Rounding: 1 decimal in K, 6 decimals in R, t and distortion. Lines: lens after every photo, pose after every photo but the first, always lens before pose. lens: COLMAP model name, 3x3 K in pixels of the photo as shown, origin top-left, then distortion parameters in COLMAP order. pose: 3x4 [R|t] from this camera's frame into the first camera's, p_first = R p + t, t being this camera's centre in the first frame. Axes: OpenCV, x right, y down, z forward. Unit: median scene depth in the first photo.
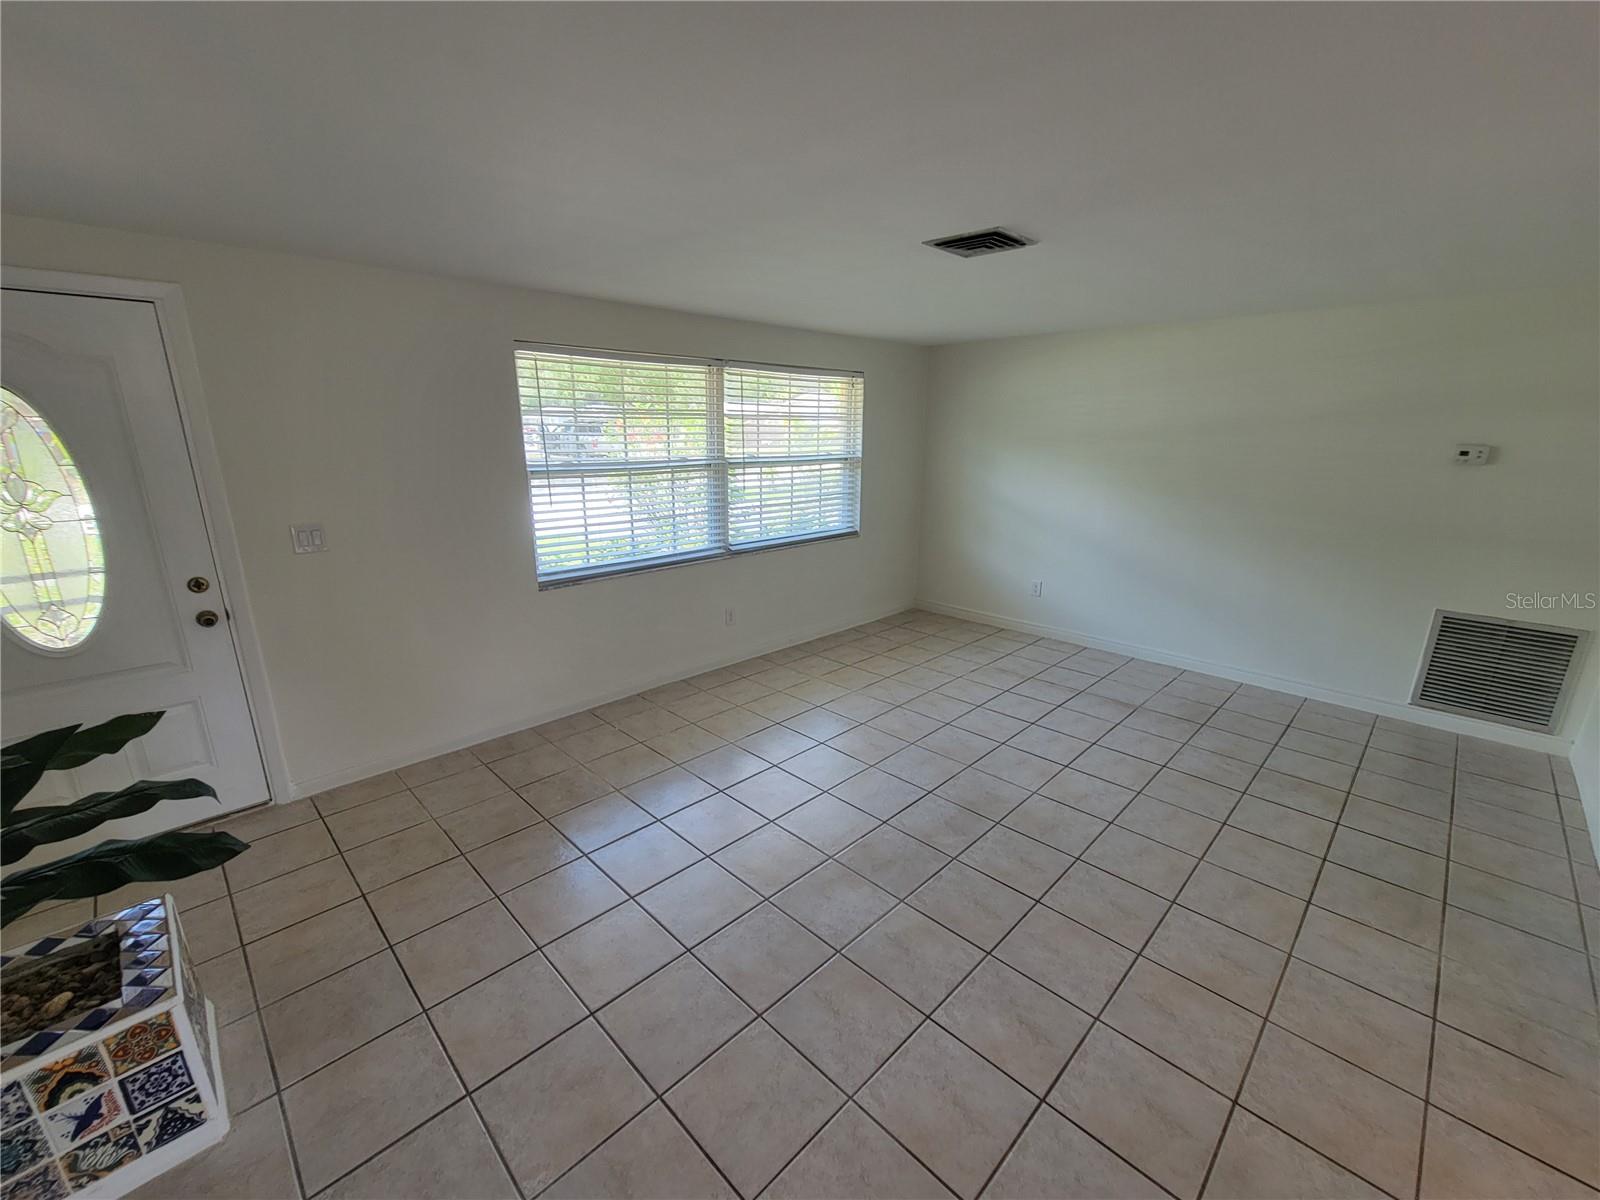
lens RADIAL K [[657.8, 0, 799.7], [0, 657.8, 604.5], [0, 0, 1]] dist [-0.001253, -0.000149]
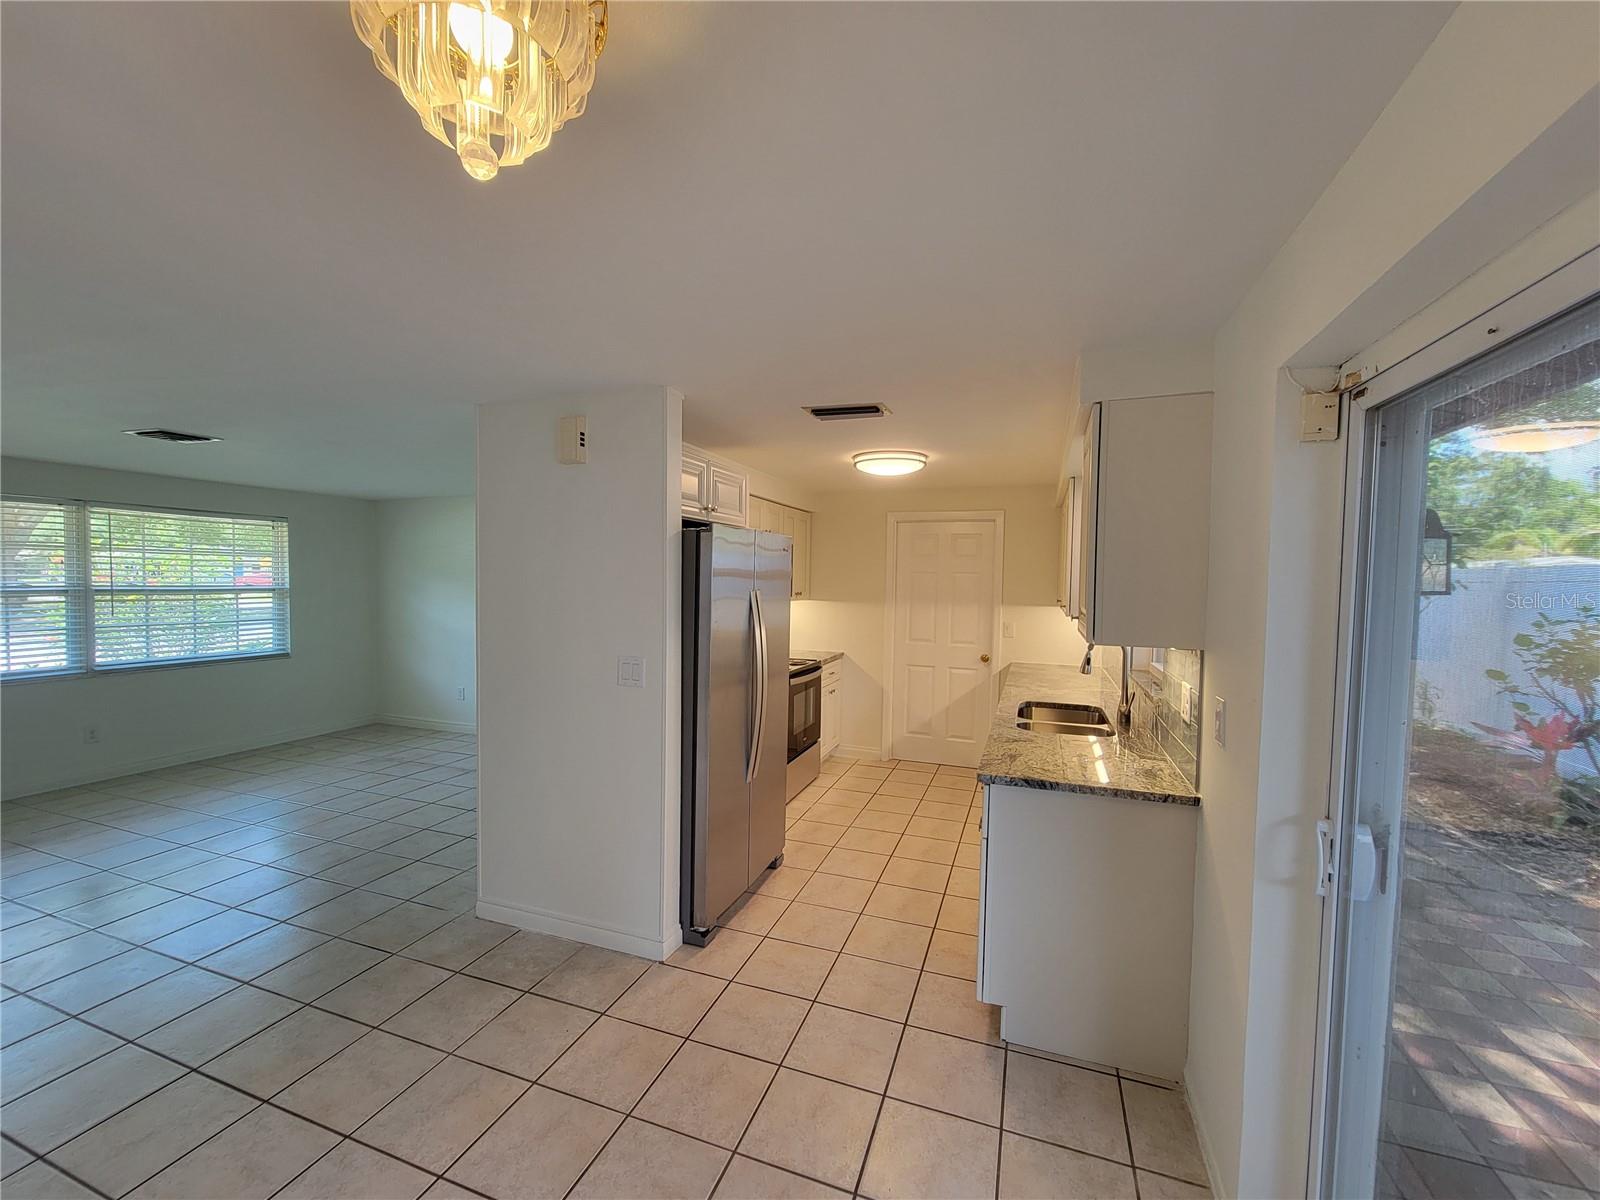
lens RADIAL K [[657.8, 0, 799.7], [0, 657.8, 604.5], [0, 0, 1]] dist [-0.001253, -0.000149]
pose [[0.906064, -0.006506, 0.423090, 0.493394], [0.098059, 0.975891, -0.194990, 0.136045], [-0.411621, 0.218161, 0.884858, -0.444414]]
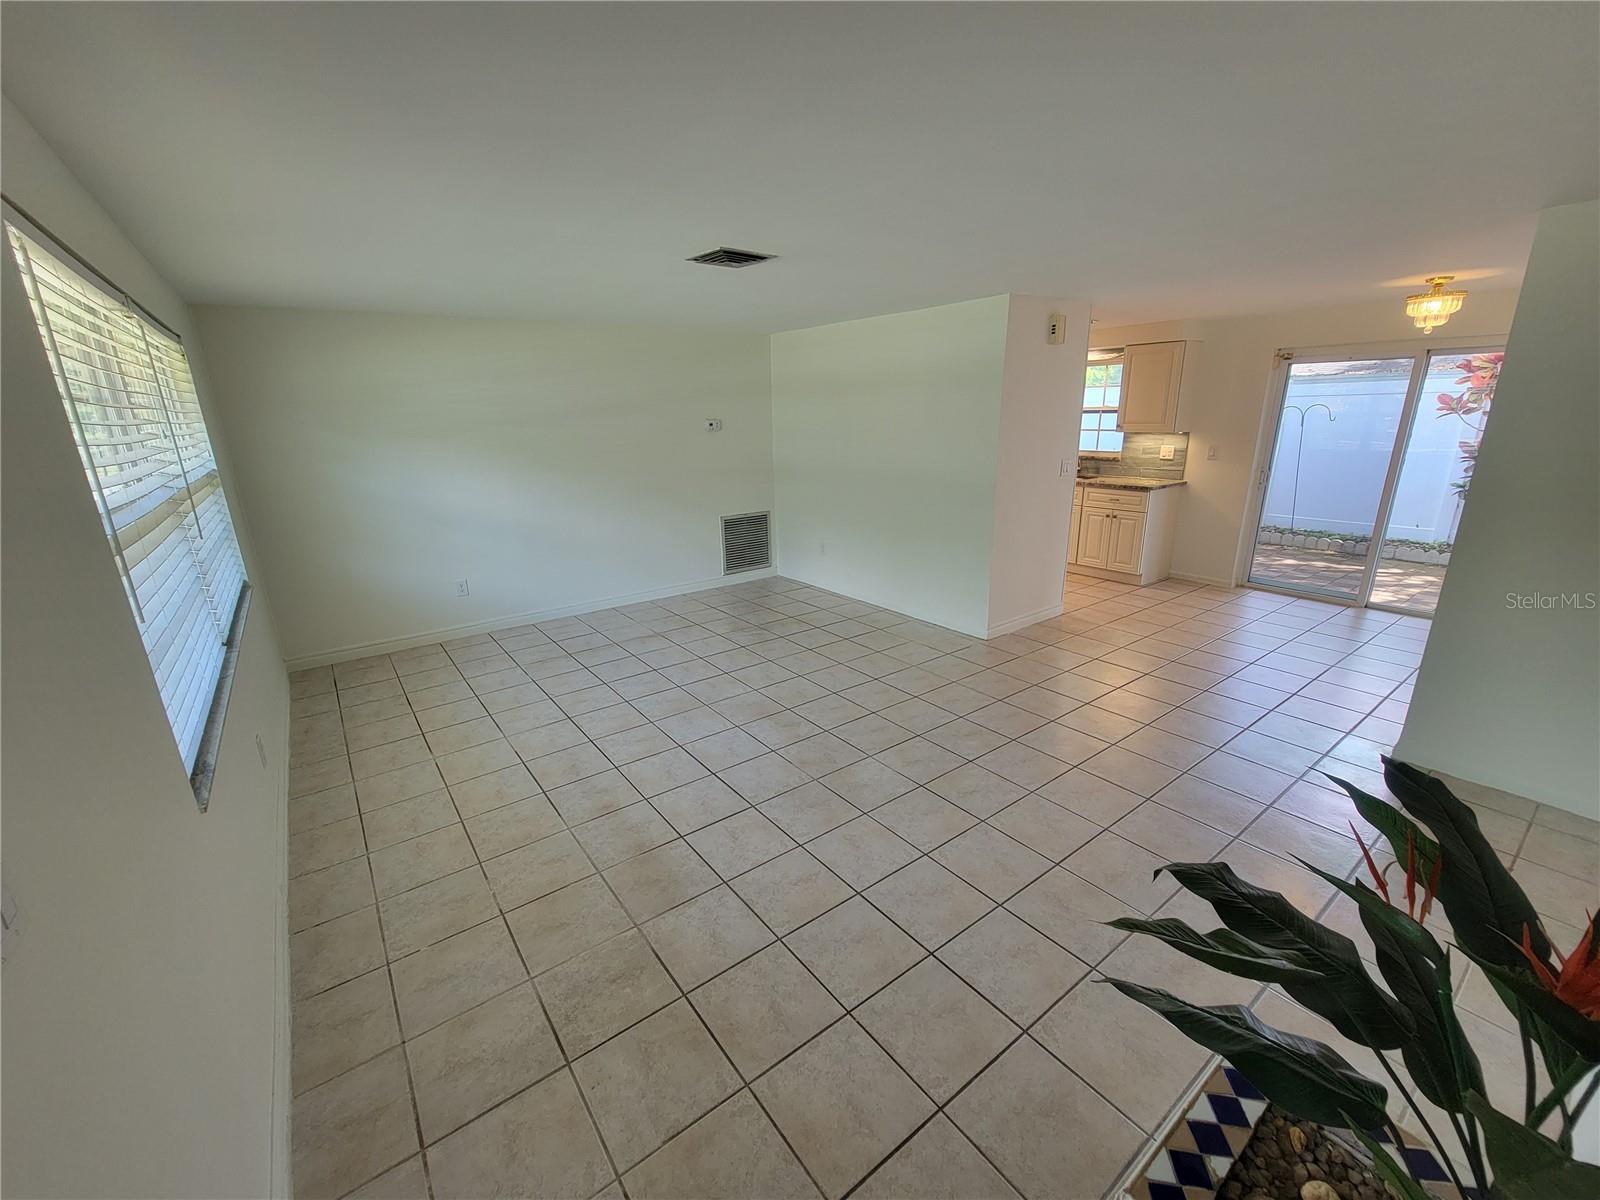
lens RADIAL K [[657.8, 0, 799.7], [0, 657.8, 604.5], [0, 0, 1]] dist [-0.001253, -0.000149]
pose [[0.143460, -0.287911, 0.946851, -0.556100], [0.280467, 0.929351, 0.240095, -0.109462], [-0.949083, 0.231116, 0.214074, 0.403536]]
